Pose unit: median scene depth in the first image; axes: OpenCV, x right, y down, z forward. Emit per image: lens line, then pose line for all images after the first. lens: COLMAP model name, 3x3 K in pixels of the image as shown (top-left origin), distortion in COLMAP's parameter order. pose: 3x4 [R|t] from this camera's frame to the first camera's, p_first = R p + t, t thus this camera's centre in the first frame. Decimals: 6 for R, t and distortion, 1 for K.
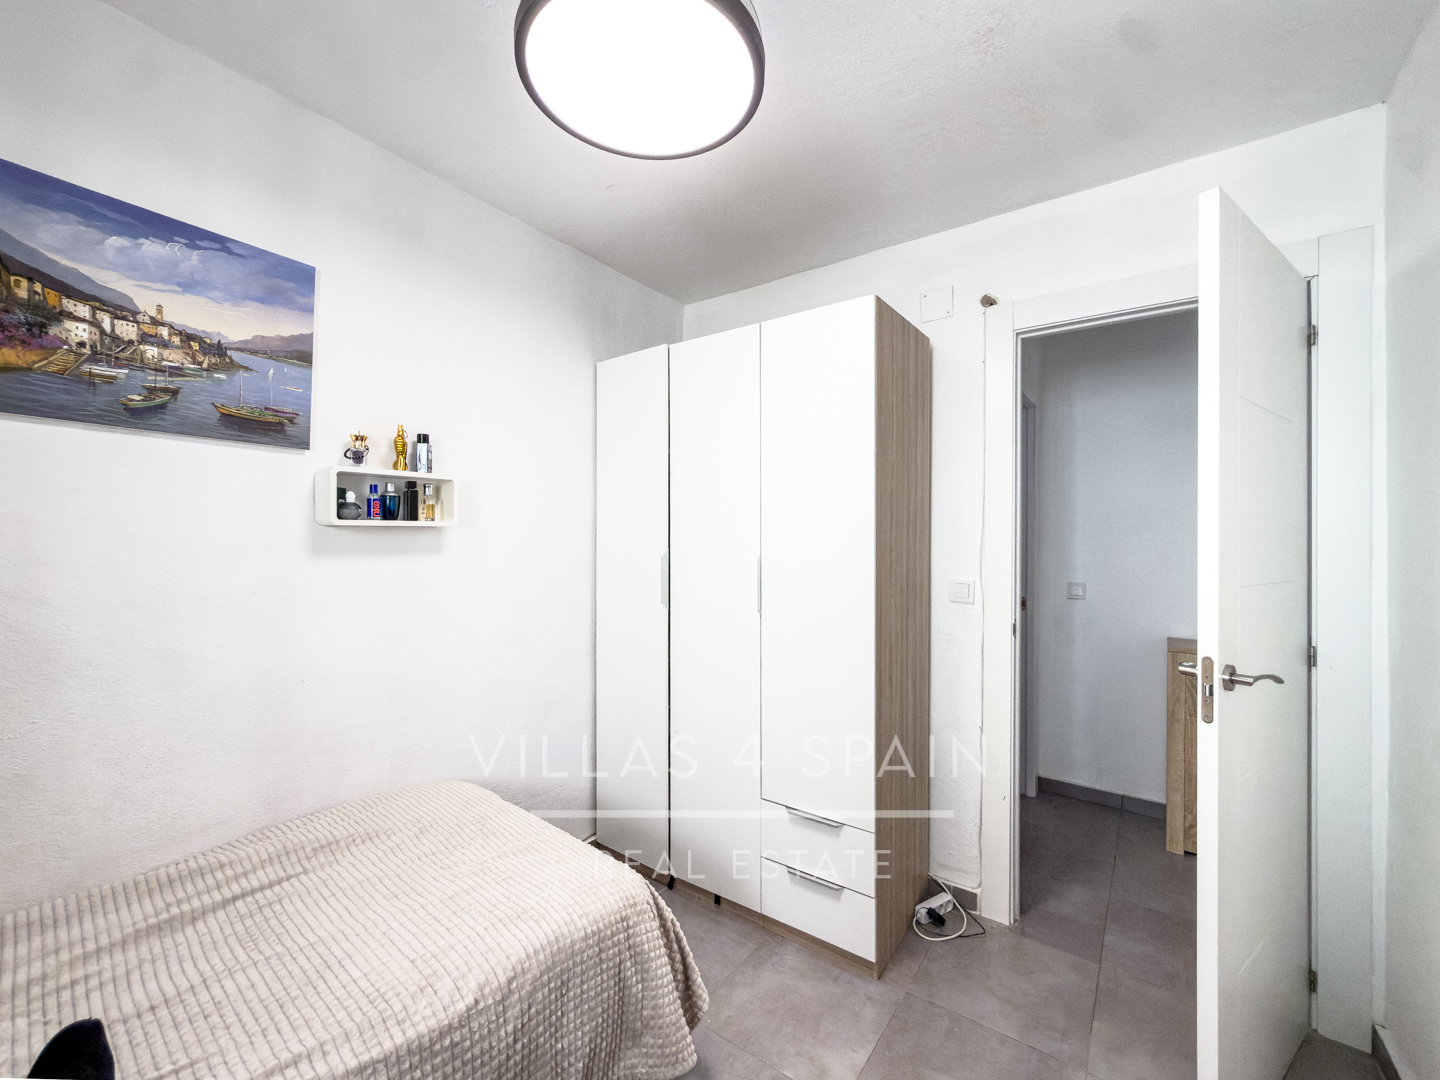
lens RADIAL K [[580.3, 0, 718.1], [0, 580.3, 539.4], [0, 0, 1]] dist [-0.000738, 0.000098]
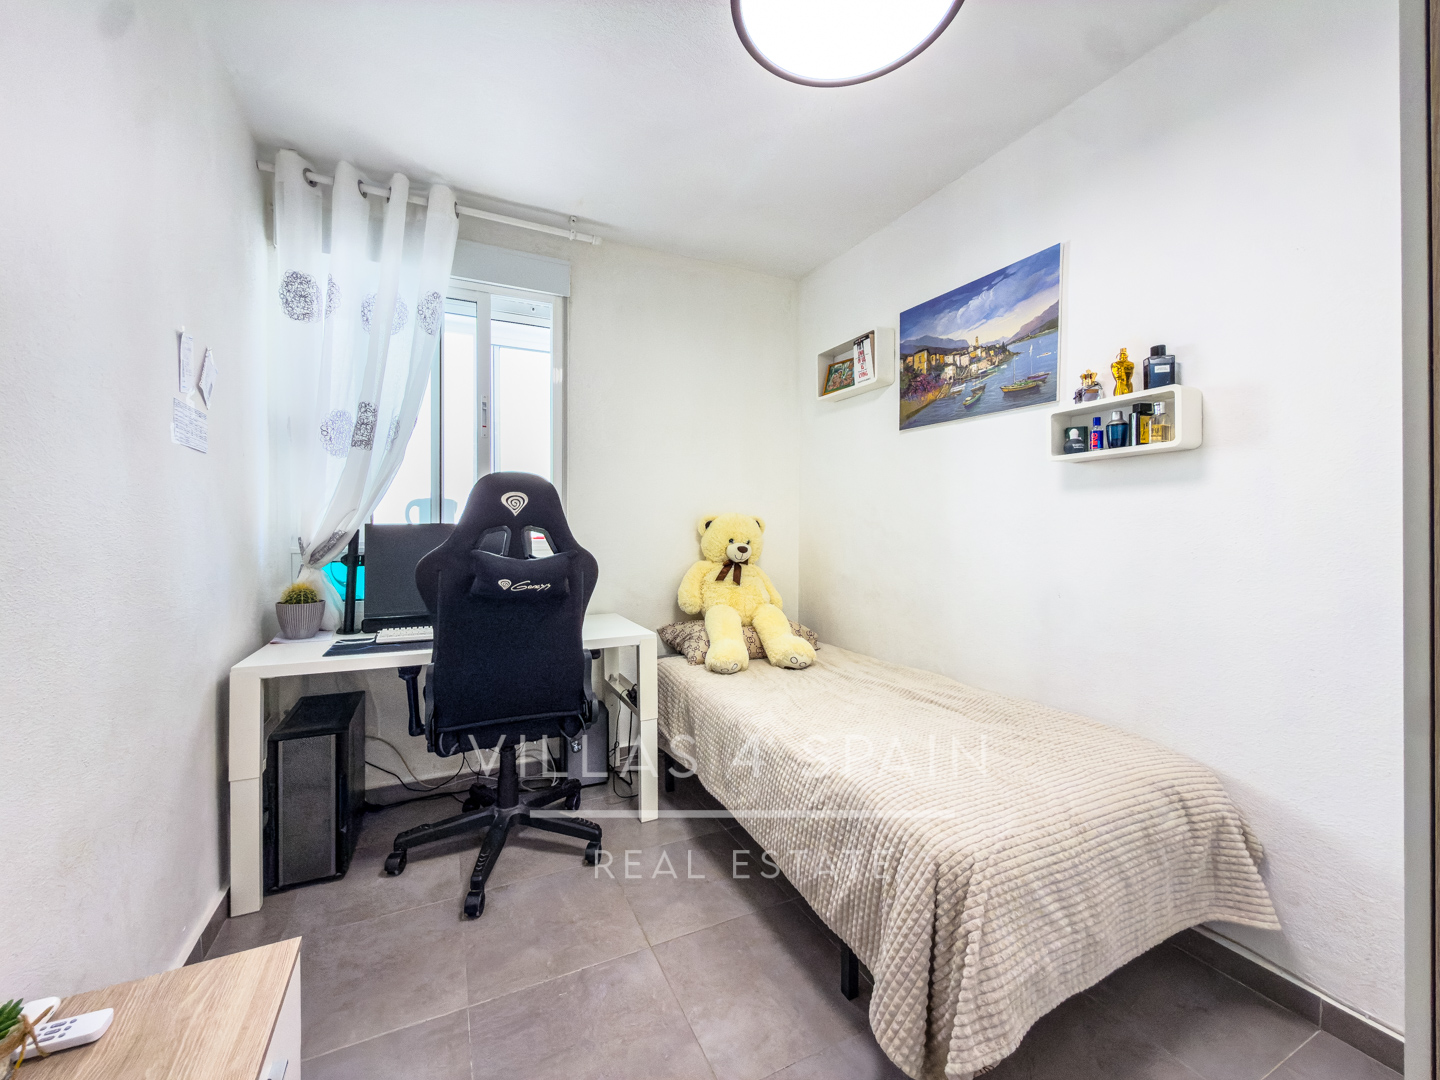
lens RADIAL K [[580.3, 0, 719.8], [0, 580.3, 537.3], [0, 0, 1]] dist [-0.000738, 0.000098]
pose [[-0.443313, -0.000561, -0.896367, 0.747407], [-0.002898, 0.999995, 0.000807, 0.142723], [0.896362, 0.002955, -0.443313, 1.025878]]
